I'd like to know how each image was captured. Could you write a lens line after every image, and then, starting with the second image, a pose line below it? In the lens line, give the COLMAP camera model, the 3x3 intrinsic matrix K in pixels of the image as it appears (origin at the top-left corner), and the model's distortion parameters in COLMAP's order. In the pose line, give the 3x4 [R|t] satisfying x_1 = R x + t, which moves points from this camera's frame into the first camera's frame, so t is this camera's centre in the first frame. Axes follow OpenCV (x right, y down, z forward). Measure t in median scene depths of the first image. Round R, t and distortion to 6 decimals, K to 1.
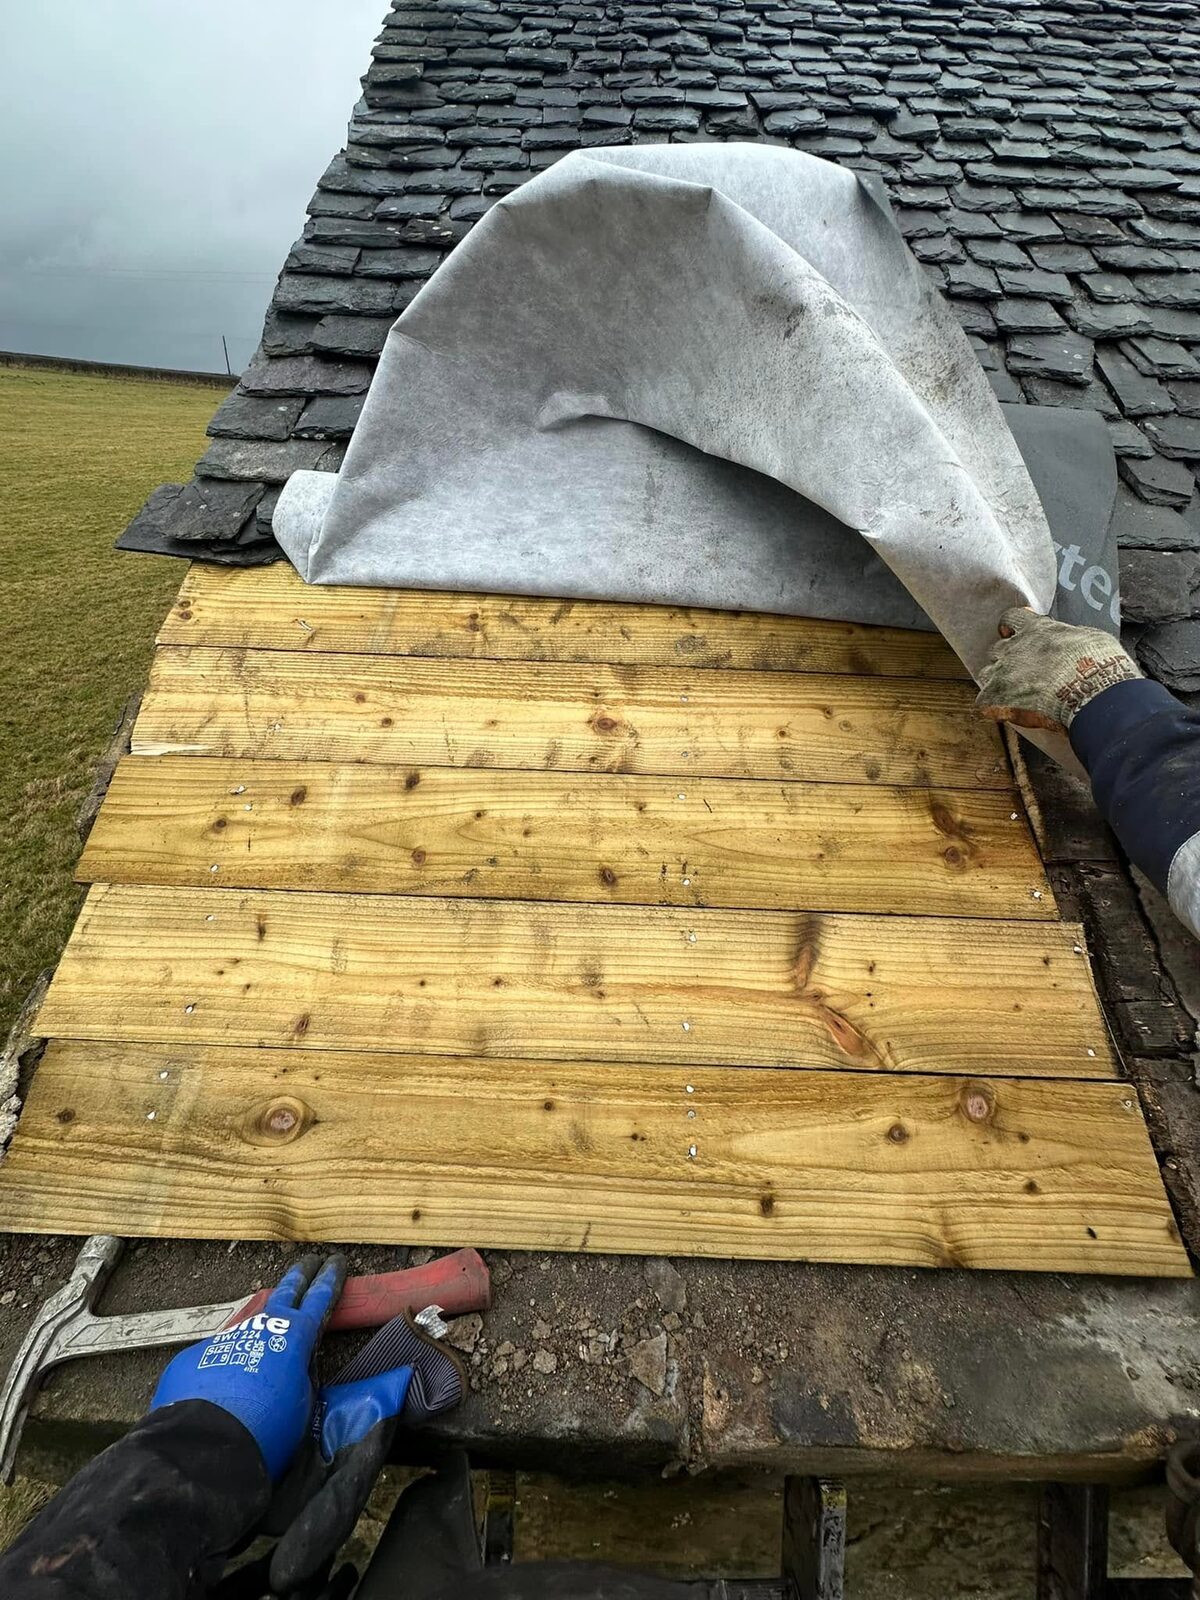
lens RADIAL K [[619.1, 0, 600.0], [0, 619.1, 800.0], [0, 0, 1]] dist [0.000224, -0.000383]
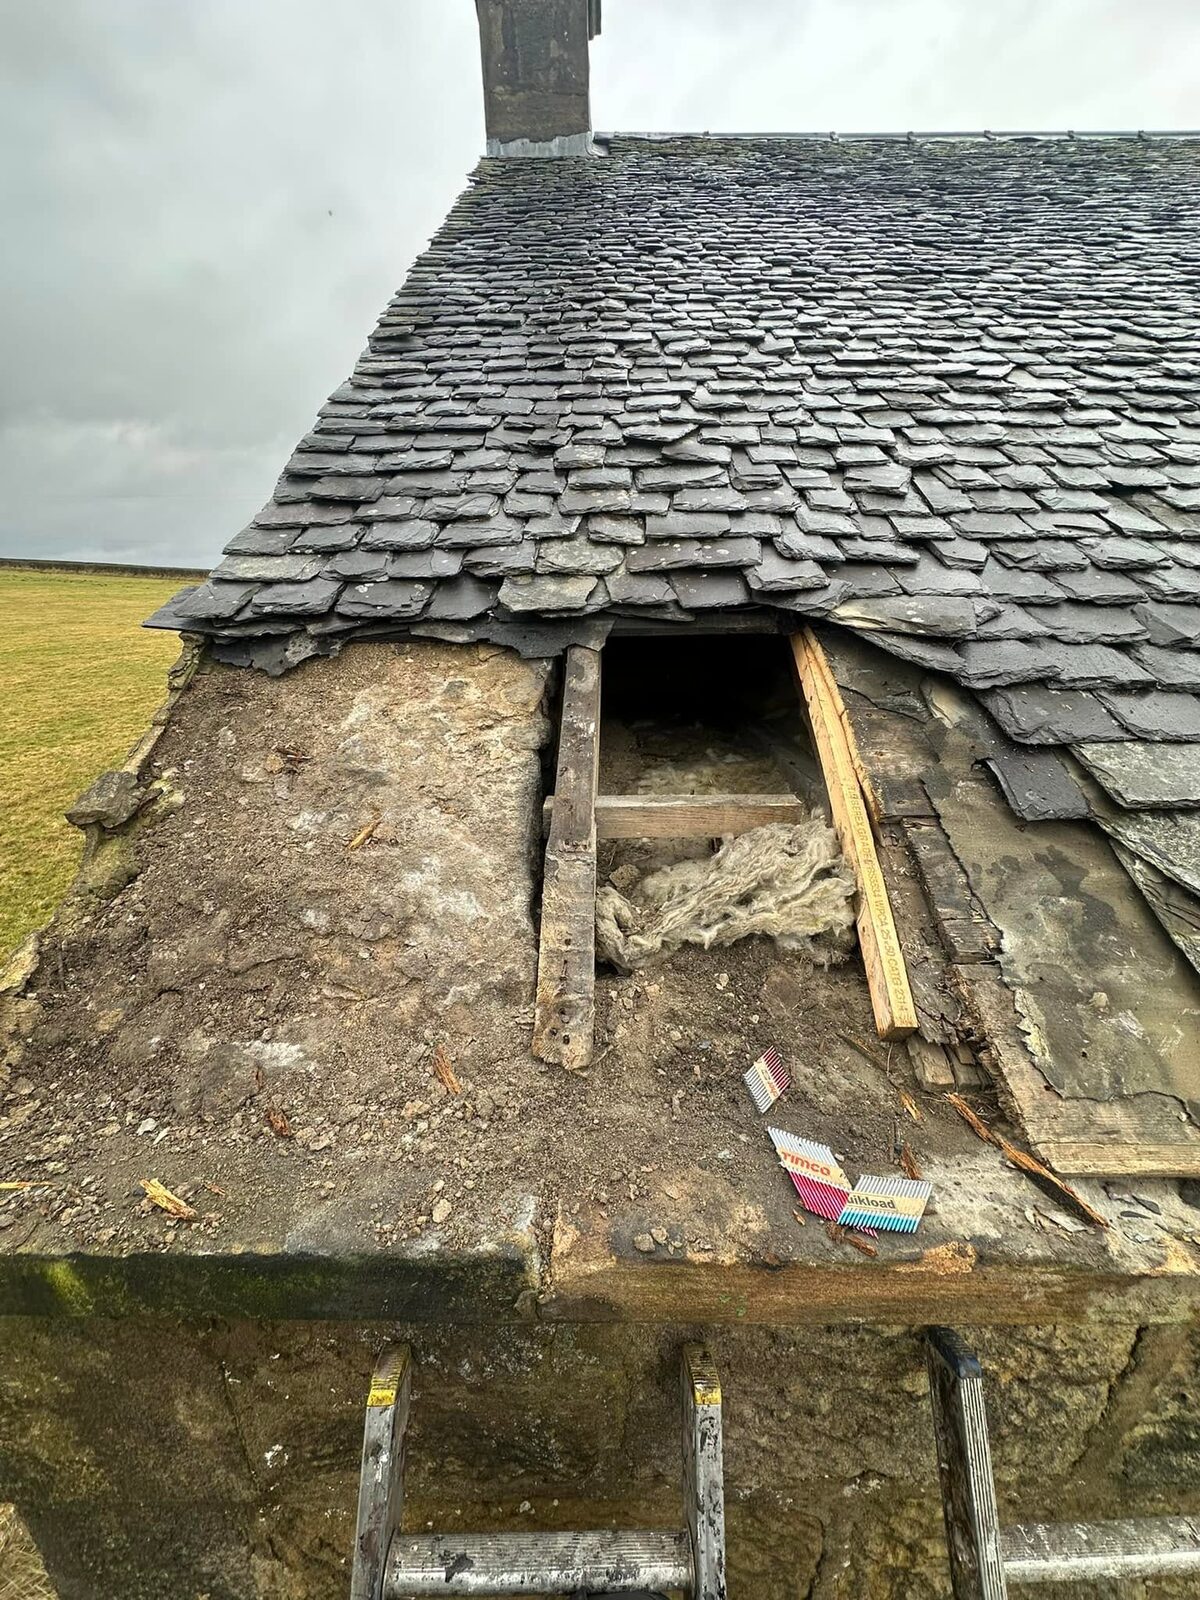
lens RADIAL K [[619.1, 0, 600.0], [0, 619.1, 800.0], [0, 0, 1]] dist [0.000224, -0.000383]
pose [[0.999199, -0.038783, -0.009897, 0.102863], [0.035587, 0.973976, -0.223839, 0.159652], [0.018321, 0.223307, 0.974576, -0.096087]]
